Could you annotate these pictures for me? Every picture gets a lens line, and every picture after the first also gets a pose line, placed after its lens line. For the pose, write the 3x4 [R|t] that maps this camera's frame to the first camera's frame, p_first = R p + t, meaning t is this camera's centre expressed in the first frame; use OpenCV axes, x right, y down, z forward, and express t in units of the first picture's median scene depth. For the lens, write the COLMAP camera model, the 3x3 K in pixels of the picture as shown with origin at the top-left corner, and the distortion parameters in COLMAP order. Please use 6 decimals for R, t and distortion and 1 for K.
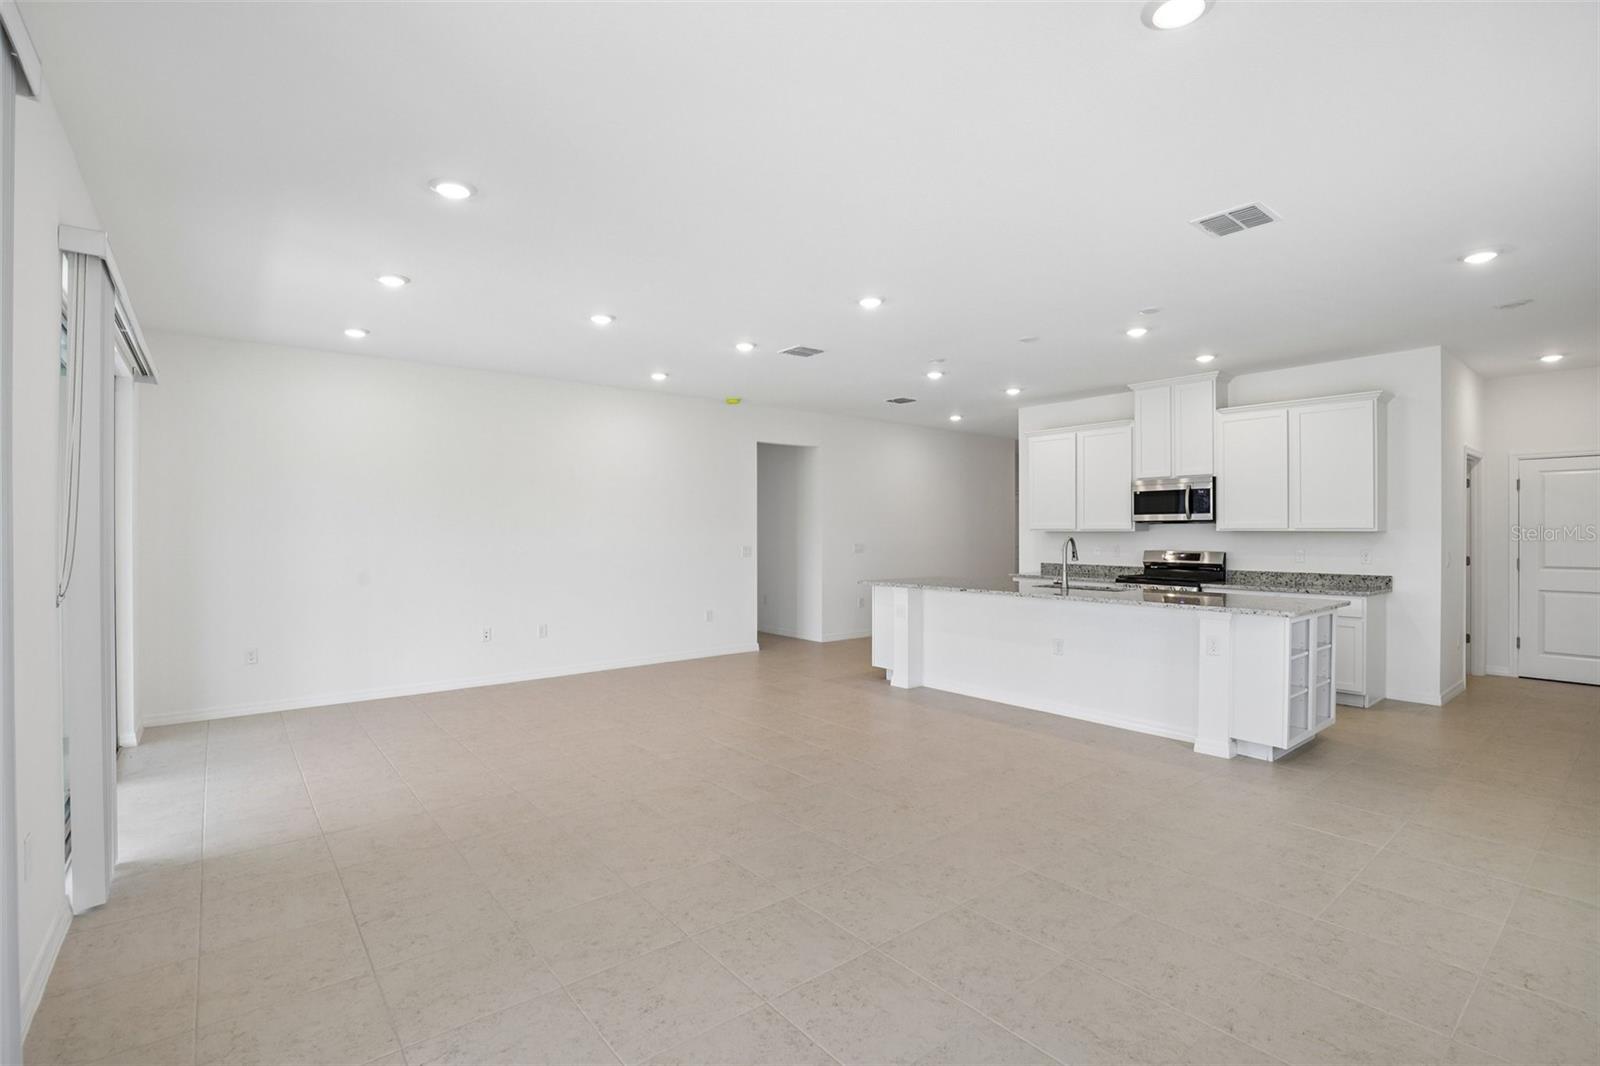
lens RADIAL K [[750.8, 0, 804.5], [0, 750.8, 532.6], [0, 0, 1]] dist [-0.017826, -0.000111]
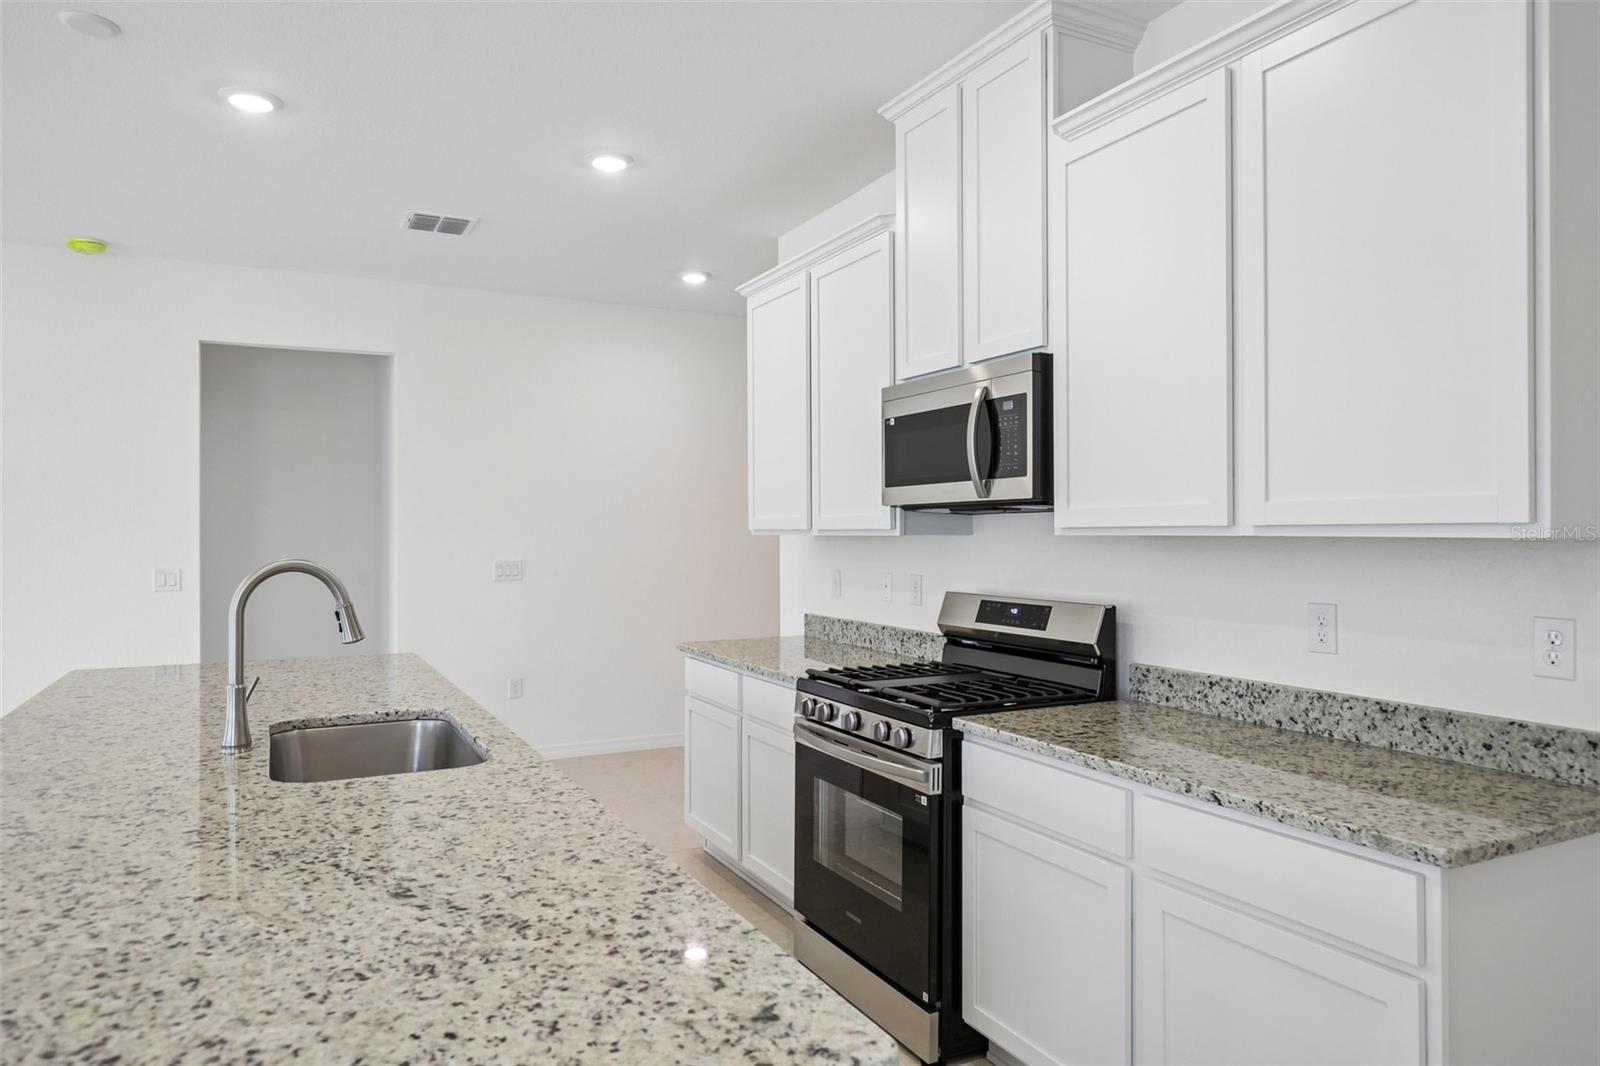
lens RADIAL K [[1040.2, 0, 793.5], [0, 1040.2, 531.6], [0, 0, 1]] dist [0.010991, 0.002836]
pose [[0.976973, -0.002751, -0.213344, 0.530096], [0.002434, 0.999996, -0.001746, -0.003041], [0.213348, 0.001186, 0.976976, 0.562341]]
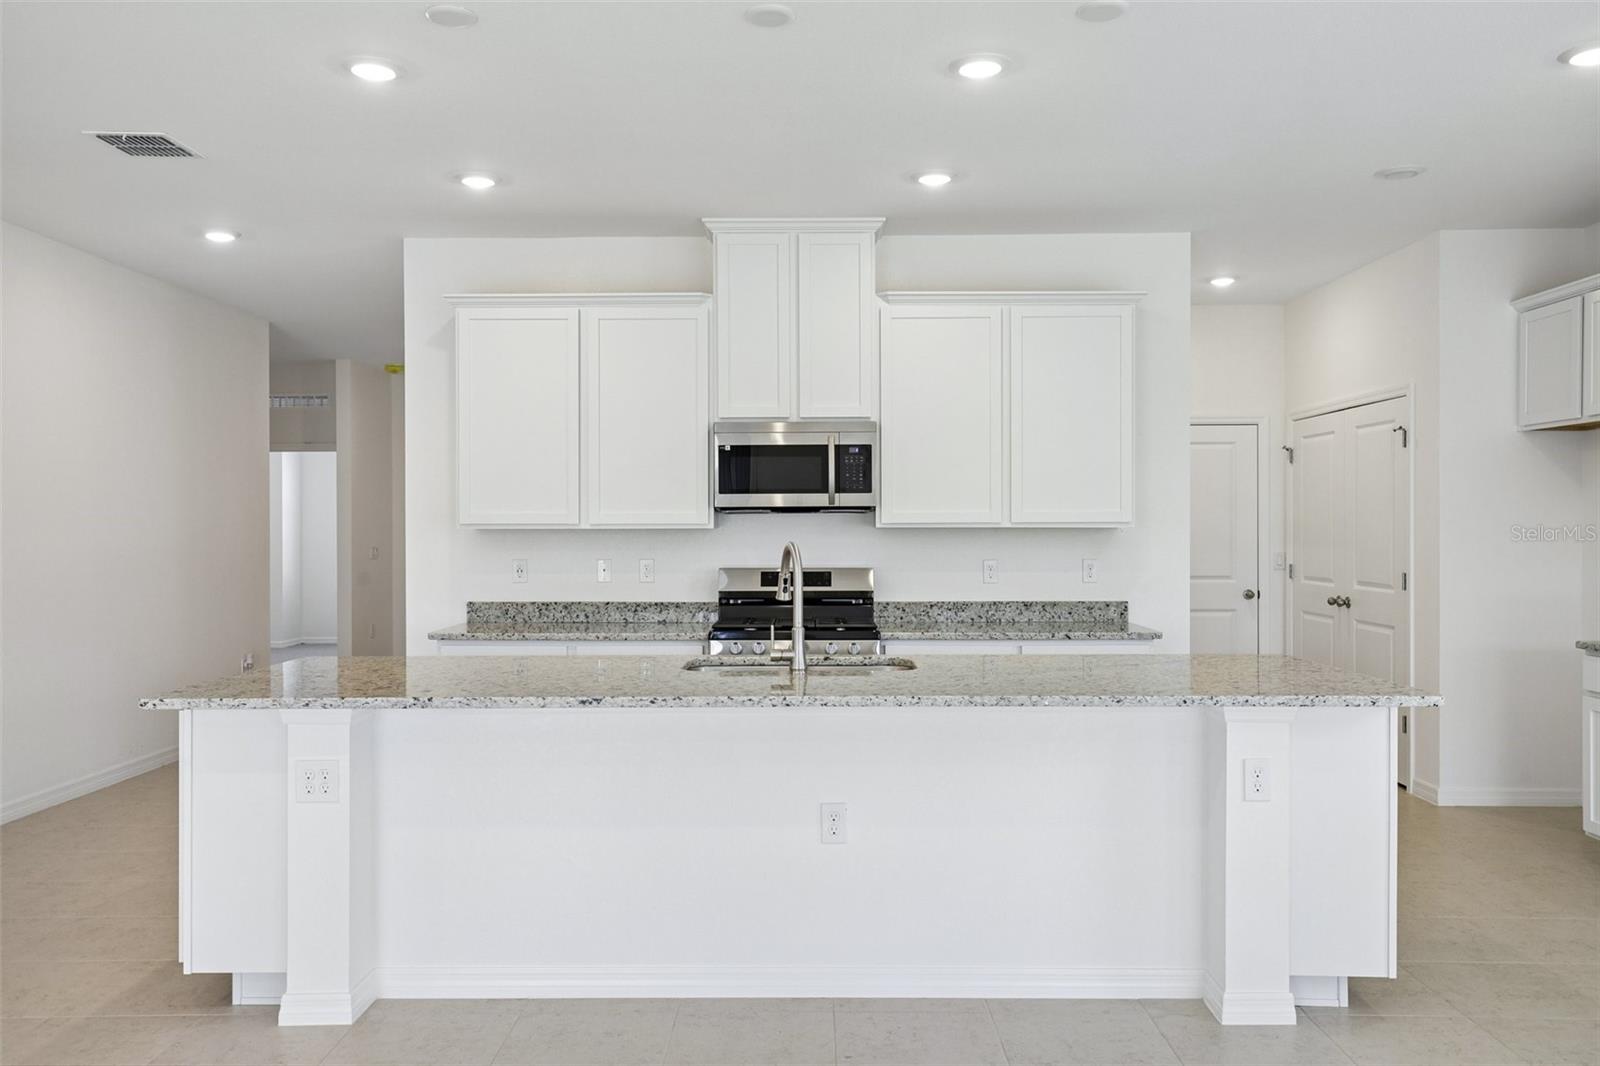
lens RADIAL K [[1229.5, 0, 792.7], [0, 1229.5, 531.4], [0, 0, 1]] dist [0.028381, 0.000401]
pose [[0.639993, -0.004078, 0.768370, -0.138282], [0.003658, 0.999991, 0.002260, -0.001619], [-0.768372, 0.001364, 0.640002, 0.492236]]
